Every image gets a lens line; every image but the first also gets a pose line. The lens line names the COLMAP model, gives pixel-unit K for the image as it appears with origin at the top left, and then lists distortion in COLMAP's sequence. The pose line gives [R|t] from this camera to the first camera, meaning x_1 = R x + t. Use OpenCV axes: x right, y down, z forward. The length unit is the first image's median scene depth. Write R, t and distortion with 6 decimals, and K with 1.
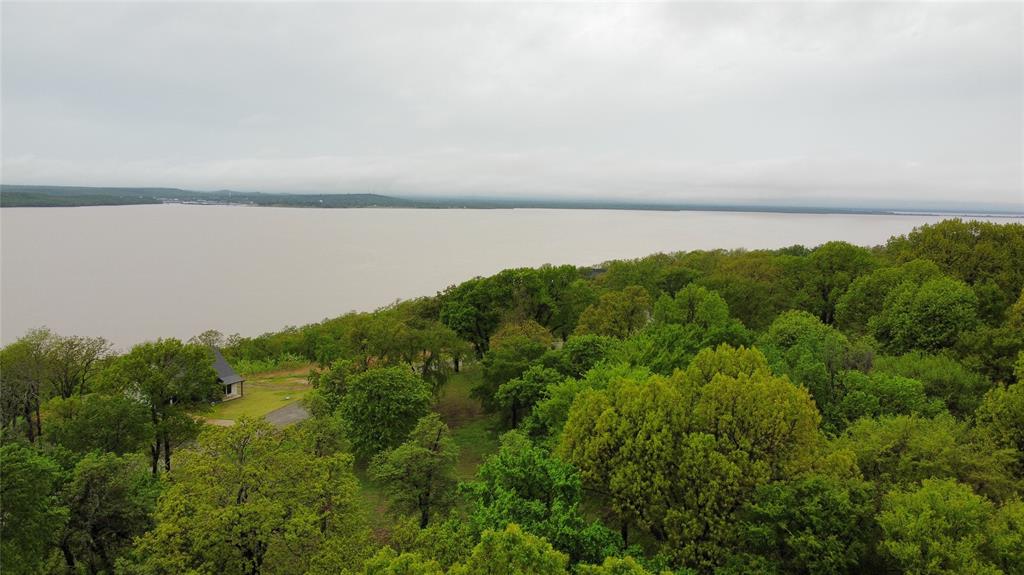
lens RADIAL K [[778.1, 0, 515.7], [0, 778.1, 288.1], [0, 0, 1]] dist [0.004165, -0.006119]
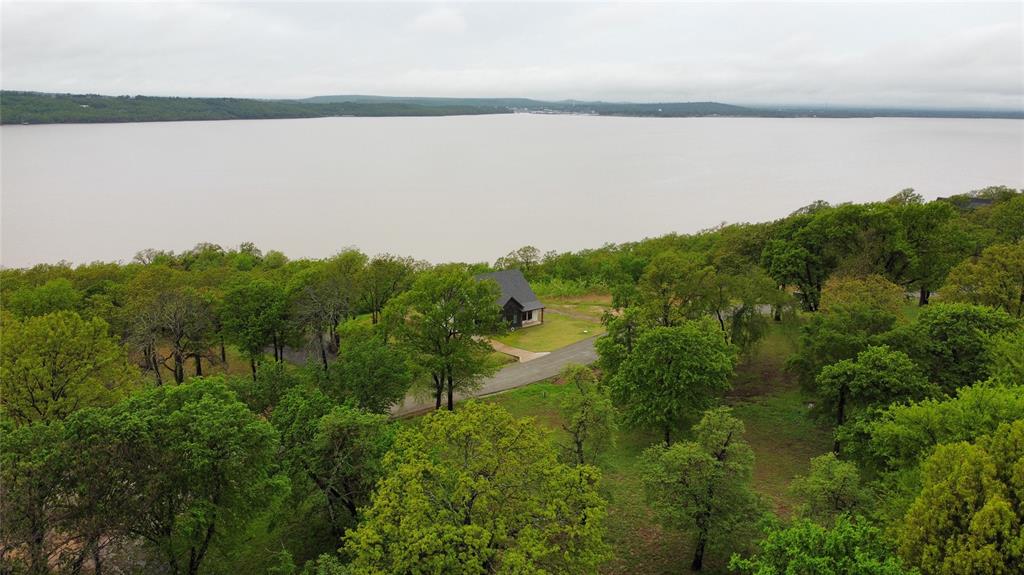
lens RADIAL K [[778.1, 0, 511.2], [0, 778.1, 287.1], [0, 0, 1]] dist [0.004165, -0.006119]
pose [[0.909201, 0.089140, -0.406704, 0.003050], [-0.042739, 0.991634, 0.121798, -0.022888], [0.414159, -0.093357, 0.905404, 0.116926]]
